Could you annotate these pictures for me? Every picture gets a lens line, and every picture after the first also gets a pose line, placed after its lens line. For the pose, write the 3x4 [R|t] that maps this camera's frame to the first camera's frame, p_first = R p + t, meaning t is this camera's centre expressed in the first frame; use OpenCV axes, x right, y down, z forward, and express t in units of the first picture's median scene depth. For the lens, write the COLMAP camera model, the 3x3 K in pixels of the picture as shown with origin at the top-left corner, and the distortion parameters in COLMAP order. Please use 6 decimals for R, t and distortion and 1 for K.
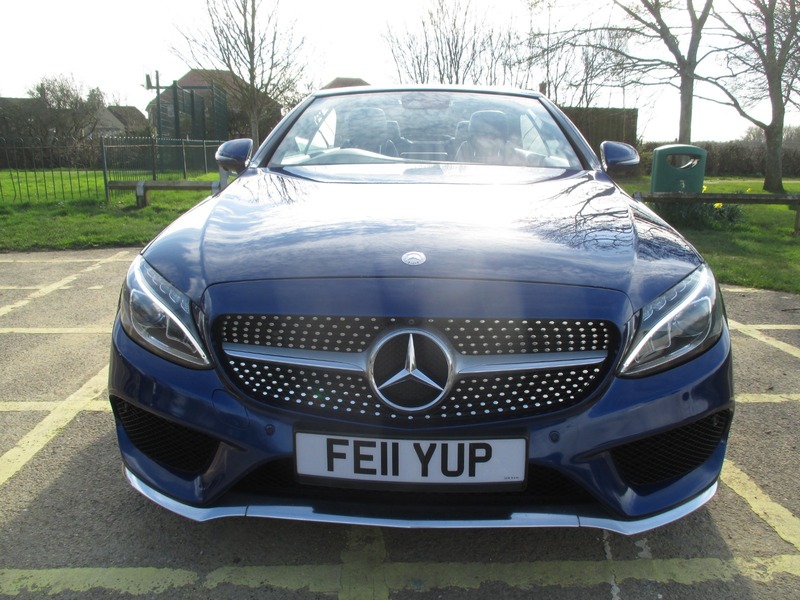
lens RADIAL K [[671.3, 0, 400.0], [0, 671.3, 300.0], [0, 0, 1]] dist [-0.024093, -0.001783]
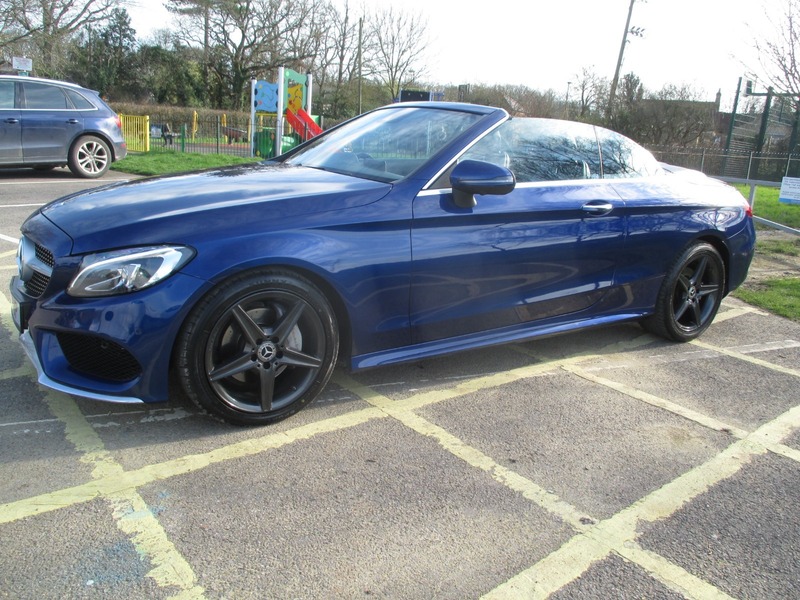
lens RADIAL K [[670.1, 0, 405.9], [0, 670.1, 297.5], [0, 0, 1]] dist [-0.014331, 0.001928]
pose [[0.594102, 0.230945, -0.770524, 2.128952], [-0.236475, 0.965715, 0.107118, -0.249678], [0.768845, 0.118571, 0.628346, 0.647941]]
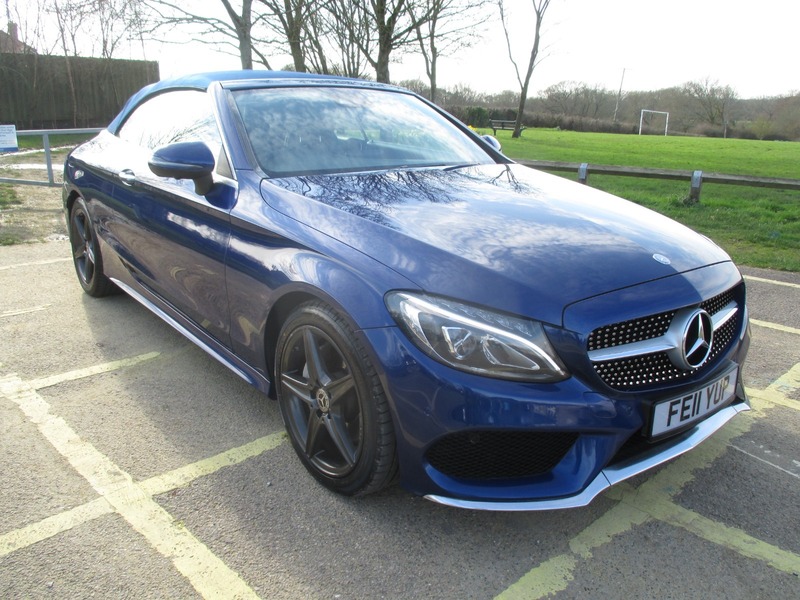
lens RADIAL K [[670.1, 0, 405.9], [0, 670.1, 297.5], [0, 0, 1]] dist [-0.014331, 0.001928]
pose [[0.742012, -0.179567, 0.645890, -1.288608], [0.134073, 0.983744, 0.119470, -0.221973], [-0.656843, -0.002052, 0.754025, 0.340072]]
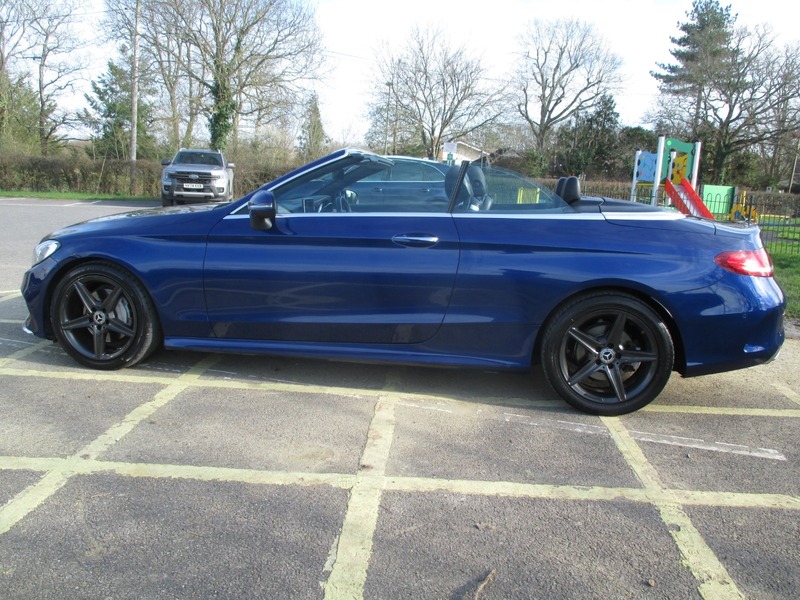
lens RADIAL K [[671.3, 0, 400.0], [0, 671.3, 300.0], [0, 0, 1]] dist [-0.024093, -0.001783]
pose [[-0.090767, 0.171165, -0.981052, 2.967908], [-0.263227, 0.945960, 0.189397, -0.681935], [0.960455, 0.275430, -0.040807, 2.645043]]
